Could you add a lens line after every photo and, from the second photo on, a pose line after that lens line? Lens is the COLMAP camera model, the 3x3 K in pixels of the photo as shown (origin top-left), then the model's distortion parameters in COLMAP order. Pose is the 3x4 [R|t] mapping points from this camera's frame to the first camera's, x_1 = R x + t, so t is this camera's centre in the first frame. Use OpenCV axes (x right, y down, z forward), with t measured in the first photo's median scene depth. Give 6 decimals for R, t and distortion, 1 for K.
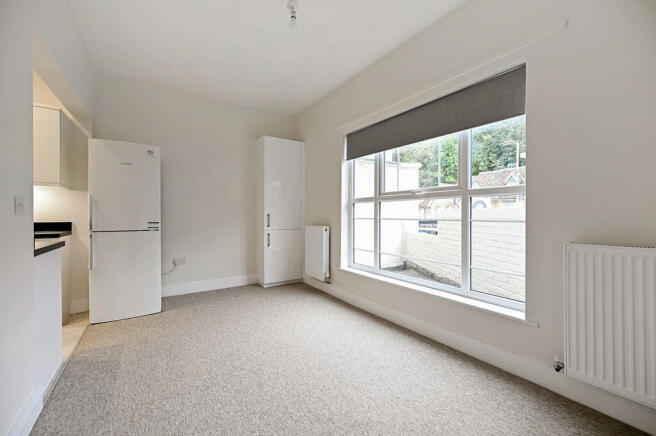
lens RADIAL K [[260.0, 0, 329.6], [0, 260.0, 214.3], [0, 0, 1]] dist [-0.002450, -0.000223]
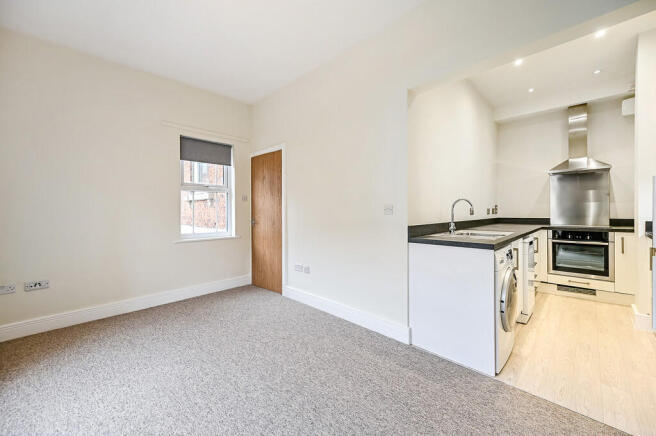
lens RADIAL K [[257.7, 0, 330.5], [0, 257.7, 214.3], [0, 0, 1]] dist [0.019756, 0.000008]
pose [[-0.983915, 0.008541, -0.178431, -0.198491], [0.006203, 0.999887, 0.013658, -0.012020], [0.178528, 0.012331, -0.983858, 1.162501]]
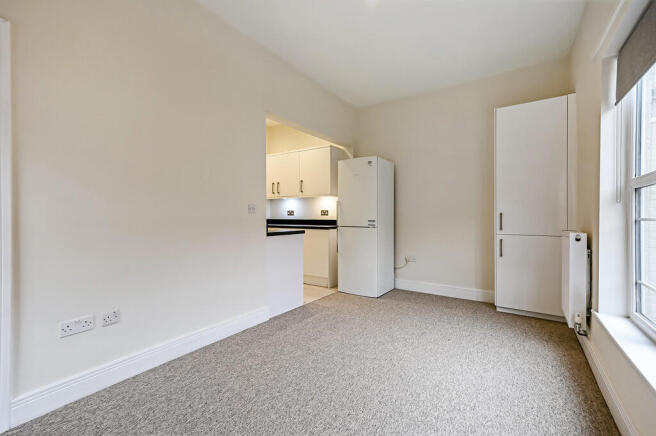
lens RADIAL K [[285.5, 0, 328.0], [0, 285.5, 218.0], [0, 0, 1]] dist [0.002548, 0.000463]
pose [[0.365711, 0.003133, -0.930723, 0.445041], [0.000707, 0.999993, 0.003644, 0.013072], [0.930728, -0.001990, 0.365707, 0.319356]]
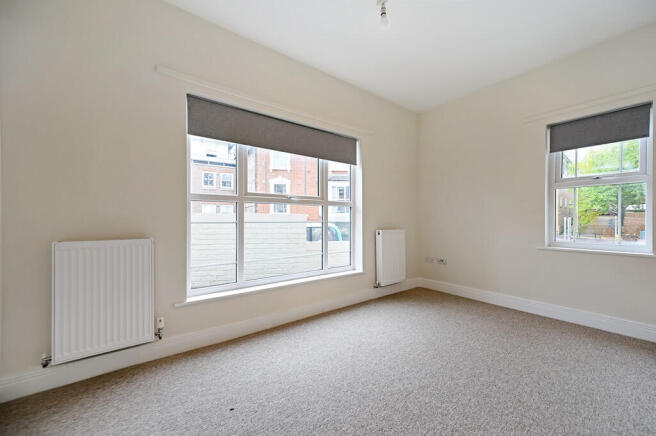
lens RADIAL K [[257.7, 0, 330.5], [0, 257.7, 214.3], [0, 0, 1]] dist [0.019756, 0.000008]
pose [[-0.043129, 0.015974, 0.998942, -0.705116], [0.003170, 0.999869, -0.015852, 0.004009], [-0.999064, 0.002483, -0.043174, 0.780268]]
